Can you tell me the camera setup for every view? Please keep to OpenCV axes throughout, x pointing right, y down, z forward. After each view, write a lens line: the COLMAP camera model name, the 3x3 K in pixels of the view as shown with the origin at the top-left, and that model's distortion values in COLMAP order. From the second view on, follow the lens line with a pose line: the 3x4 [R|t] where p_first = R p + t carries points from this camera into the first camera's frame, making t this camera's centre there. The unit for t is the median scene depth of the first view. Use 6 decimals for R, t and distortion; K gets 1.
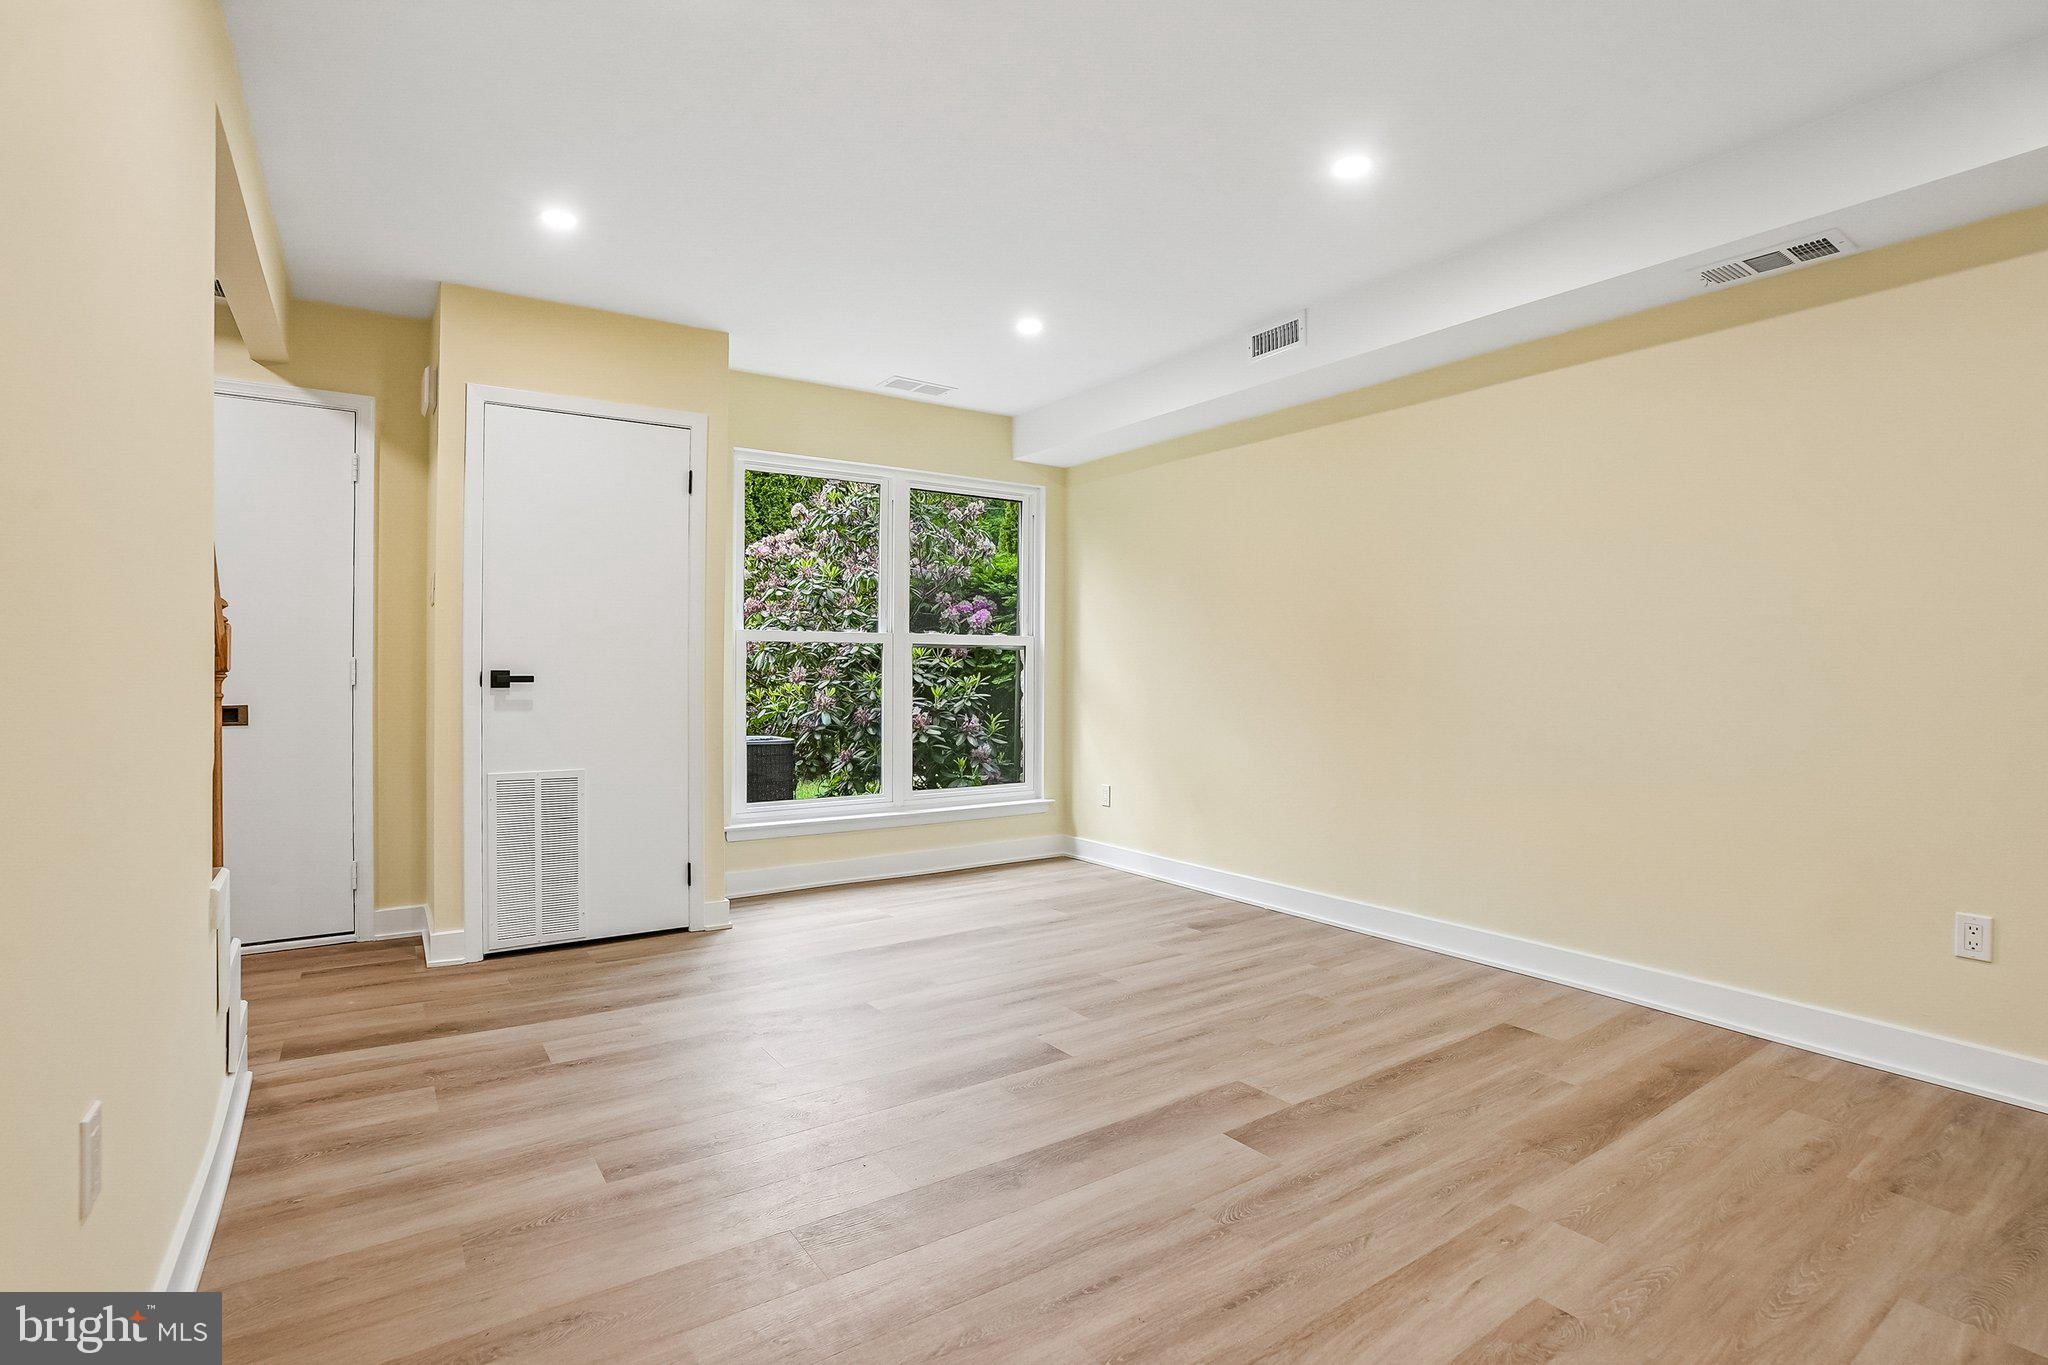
lens RADIAL K [[959.0, 0, 1011.8], [0, 959.0, 669.3], [0, 0, 1]] dist [-0.057285, 0.007109]
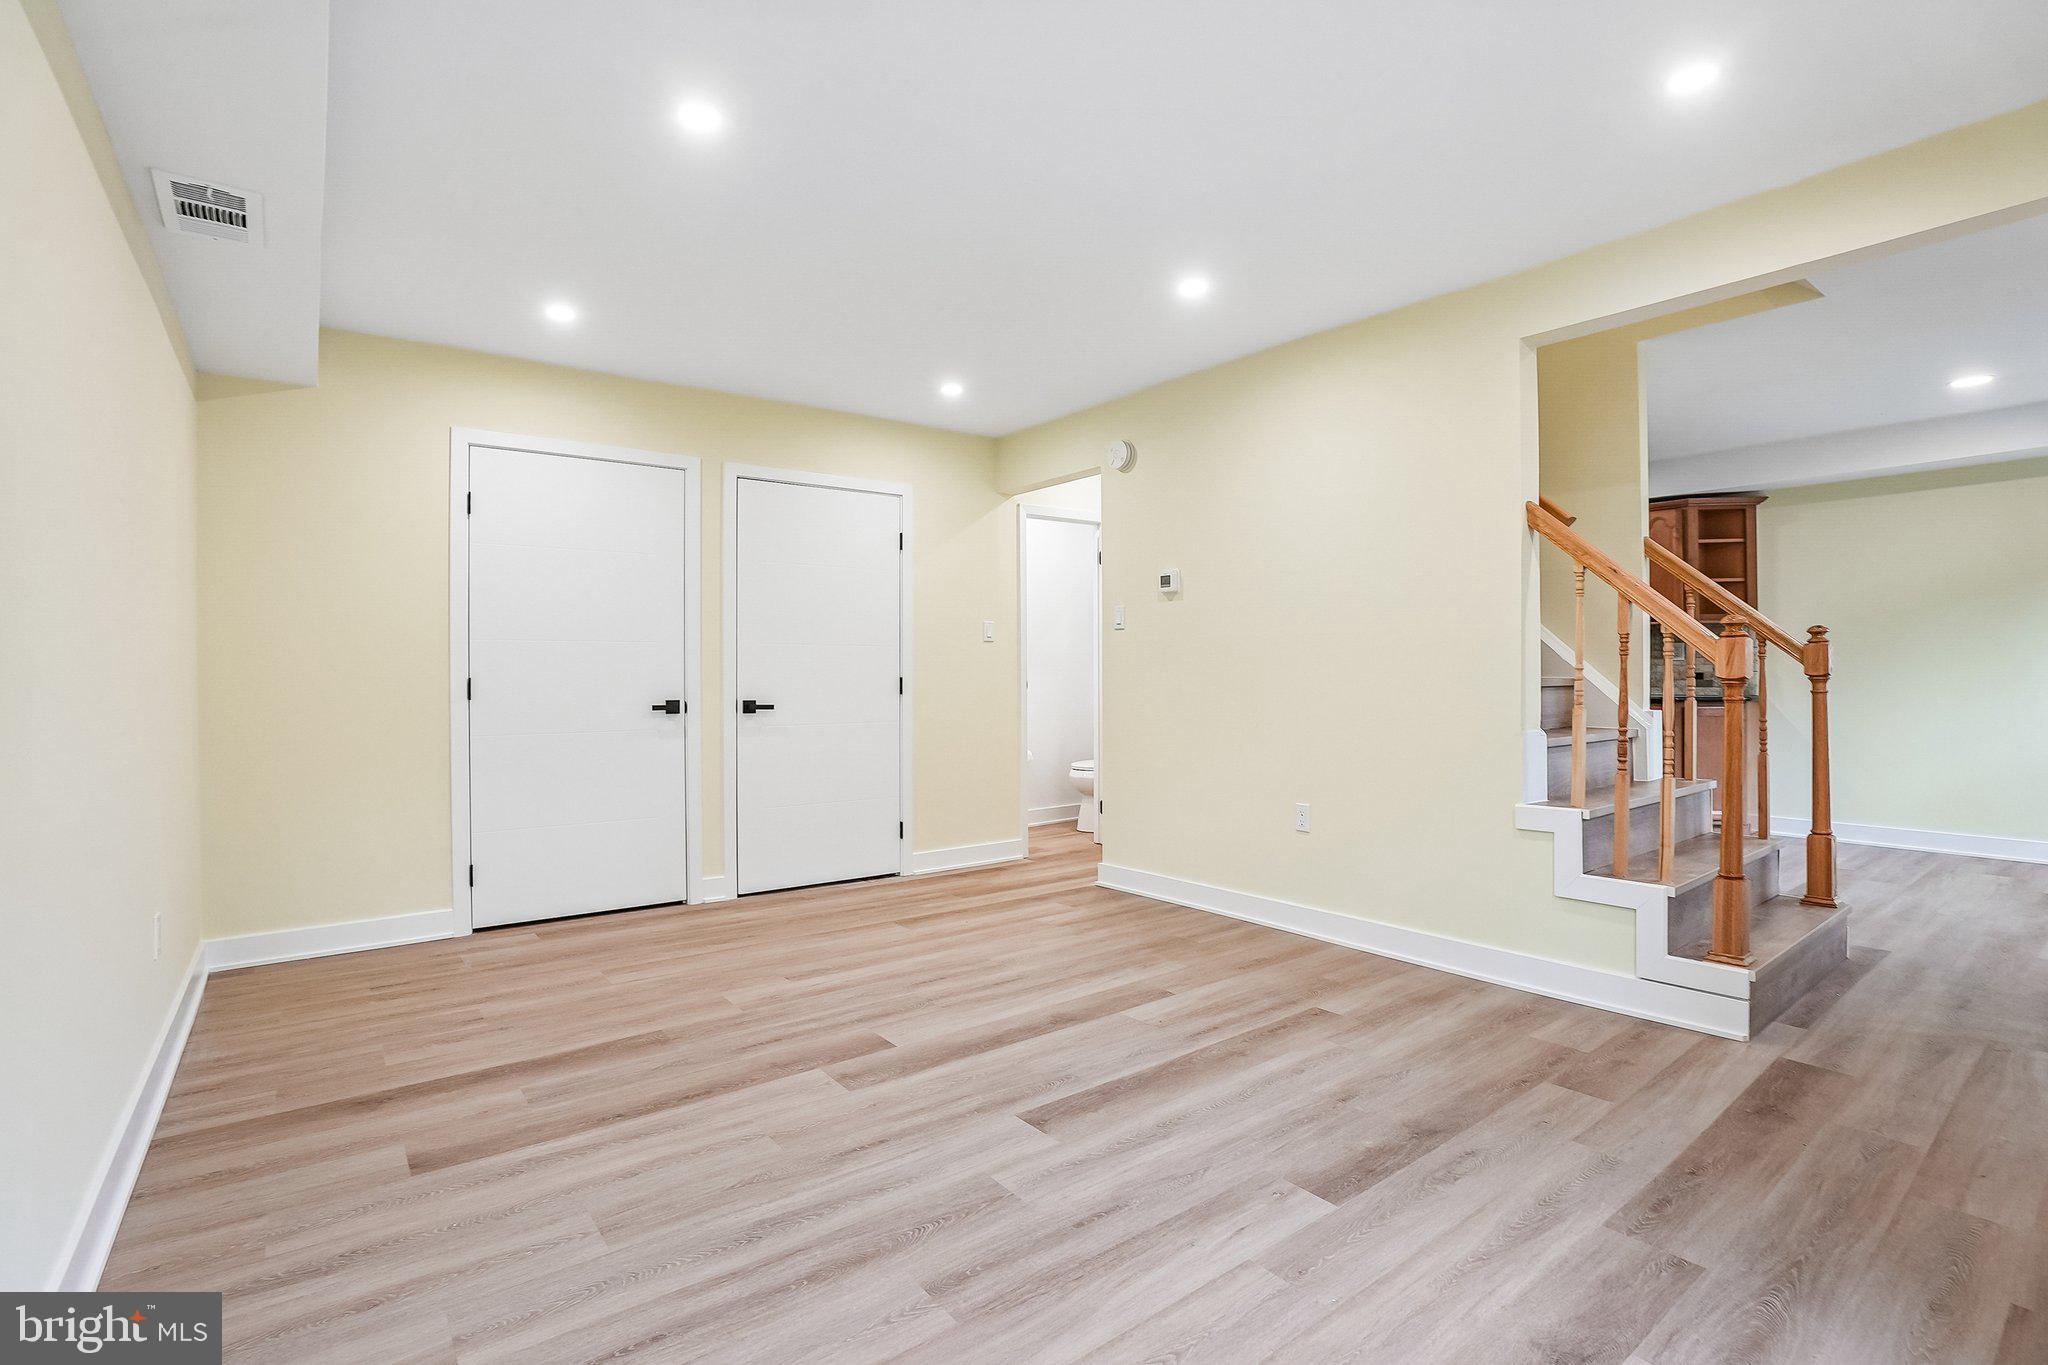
lens RADIAL K [[959.0, 0, 1008.0], [0, 959.0, 676.3], [0, 0, 1]] dist [-0.057285, 0.007109]
pose [[-0.998838, 0.001662, -0.048160, 0.109422], [0.001454, 0.999989, 0.004353, -0.007319], [0.048167, 0.004278, -0.998830, 1.829797]]
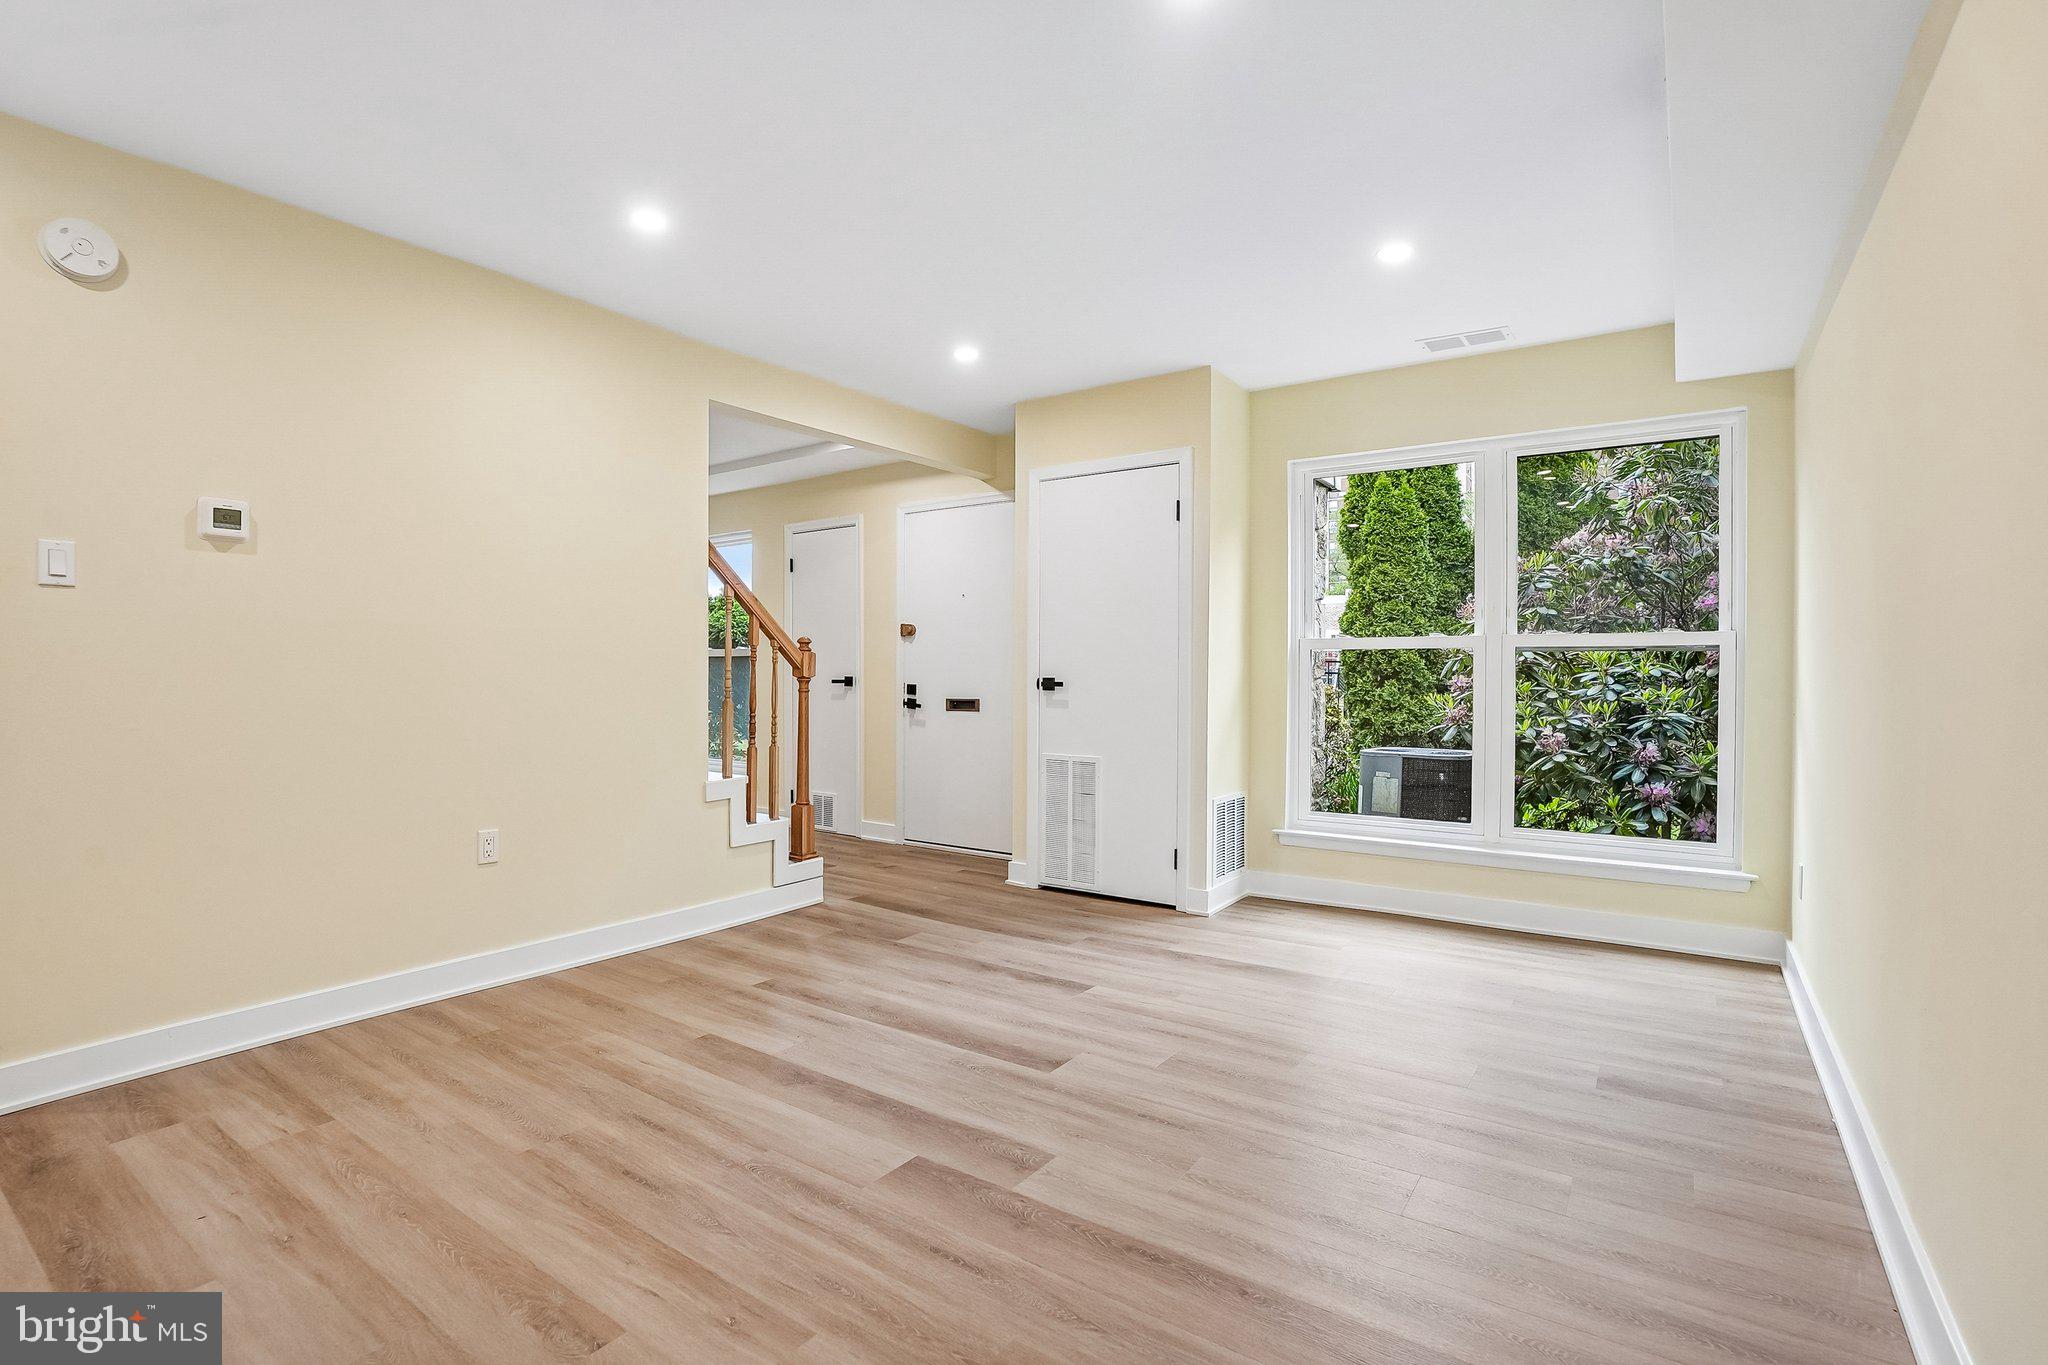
lens RADIAL K [[959.0, 0, 1014.4], [0, 959.0, 679.4], [0, 0, 1]] dist [-0.057285, 0.007109]
pose [[0.354334, 0.004175, -0.935110, 0.937744], [-0.002817, 0.999990, 0.003397, -0.001361], [0.935115, 0.001431, 0.354342, 0.600806]]
